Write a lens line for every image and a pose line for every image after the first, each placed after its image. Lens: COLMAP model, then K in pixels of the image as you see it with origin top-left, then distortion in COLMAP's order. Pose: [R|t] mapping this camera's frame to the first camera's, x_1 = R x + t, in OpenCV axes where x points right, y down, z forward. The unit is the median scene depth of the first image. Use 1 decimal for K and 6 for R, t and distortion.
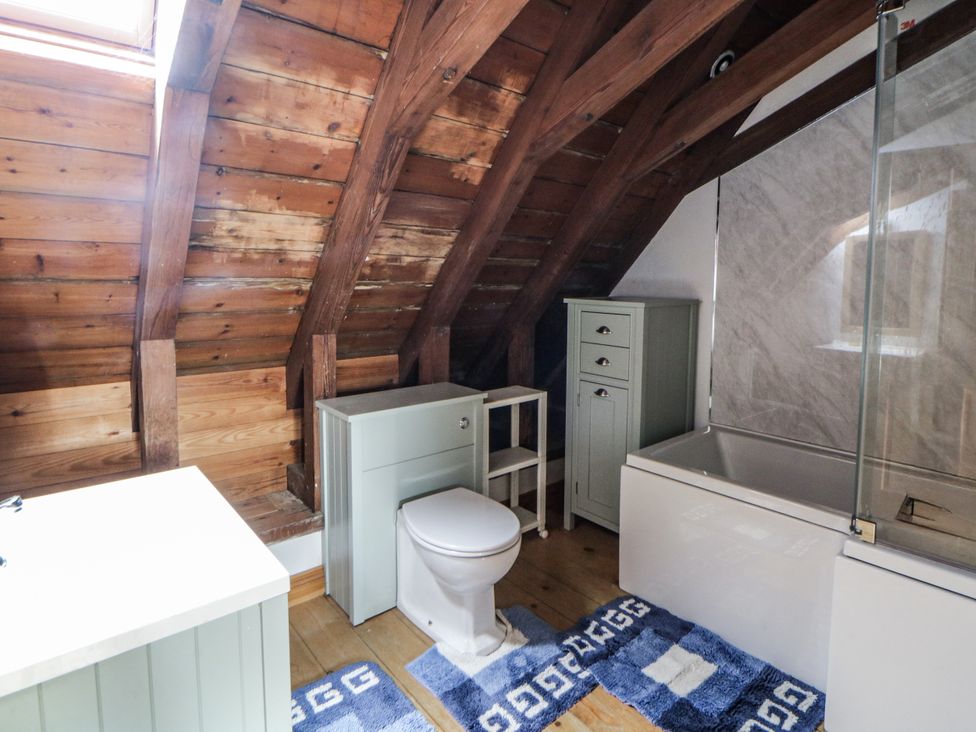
lens RADIAL K [[562.1, 0, 489.9], [0, 562.1, 366.1], [0, 0, 1]] dist [-0.026221, -0.000601]
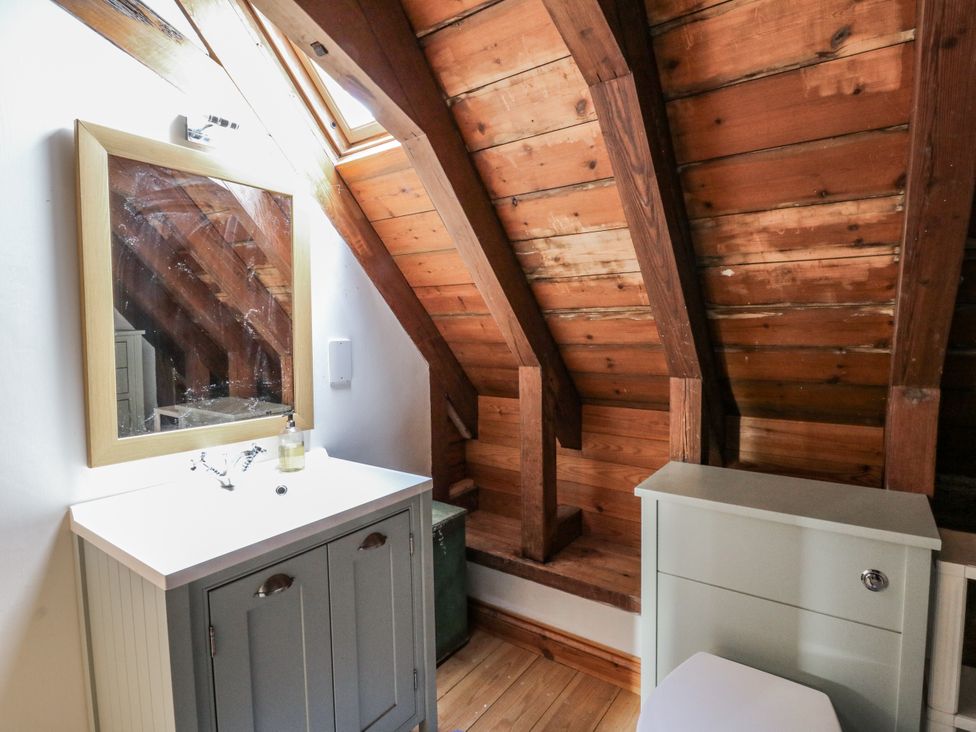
lens RADIAL K [[497.3, 0, 490.1], [0, 497.3, 369.9], [0, 0, 1]] dist [-0.005367, -0.001582]
pose [[0.260050, 0.070613, -0.963010, 0.331613], [-0.132614, 0.990484, 0.036817, -0.065062], [0.956445, 0.118134, 0.266939, 0.646248]]
